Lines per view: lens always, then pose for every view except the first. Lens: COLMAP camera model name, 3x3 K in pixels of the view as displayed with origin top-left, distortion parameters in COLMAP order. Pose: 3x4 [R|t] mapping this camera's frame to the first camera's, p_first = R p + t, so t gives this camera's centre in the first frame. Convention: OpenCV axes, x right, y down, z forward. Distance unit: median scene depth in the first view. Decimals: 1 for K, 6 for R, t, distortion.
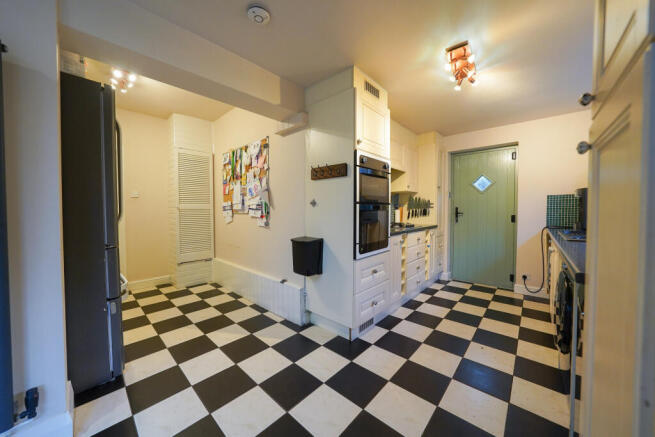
lens RADIAL K [[229.1, 0, 323.0], [0, 229.1, 217.1], [0, 0, 1]] dist [-0.022627, 0.002289]
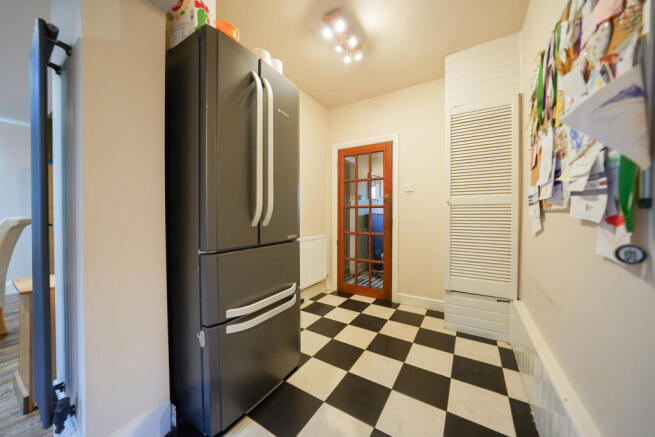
lens RADIAL K [[229.1, 0, 324.4], [0, 229.1, 216.7], [0, 0, 1]] dist [-0.022627, 0.002289]
pose [[0.177726, 0.018480, -0.983906, -0.091975], [-0.033018, 0.999373, 0.012807, 0.002016], [0.983526, 0.030210, 0.178225, 0.665031]]
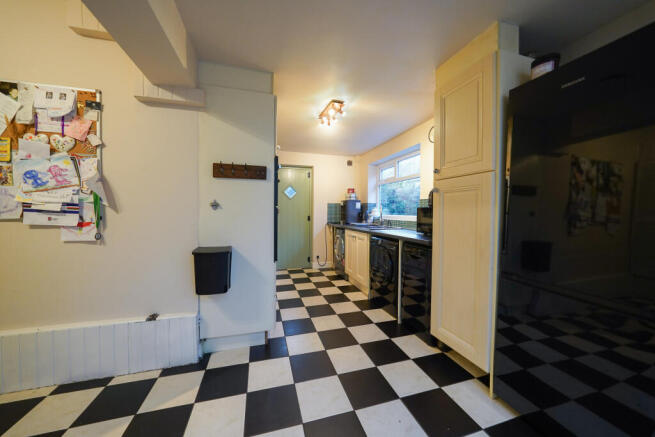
lens RADIAL K [[229.1, 0, 322.1], [0, 229.1, 218.1], [0, 0, 1]] dist [-0.022627, 0.002289]
pose [[0.520619, -0.021157, 0.853527, -0.432040], [0.021288, 0.999704, 0.011795, -0.012280], [-0.853523, 0.012029, 0.520916, 0.189709]]
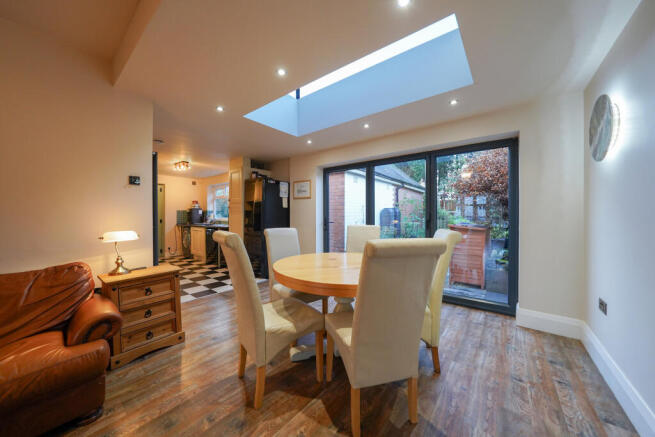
lens RADIAL K [[229.1, 0, 324.3], [0, 229.1, 218.7], [0, 0, 1]] dist [-0.022627, 0.002289]
pose [[-0.078742, -0.004131, 0.996886, -1.477062], [0.030394, 0.999517, 0.006543, 0.019520], [-0.996432, 0.030815, -0.078578, -0.326554]]
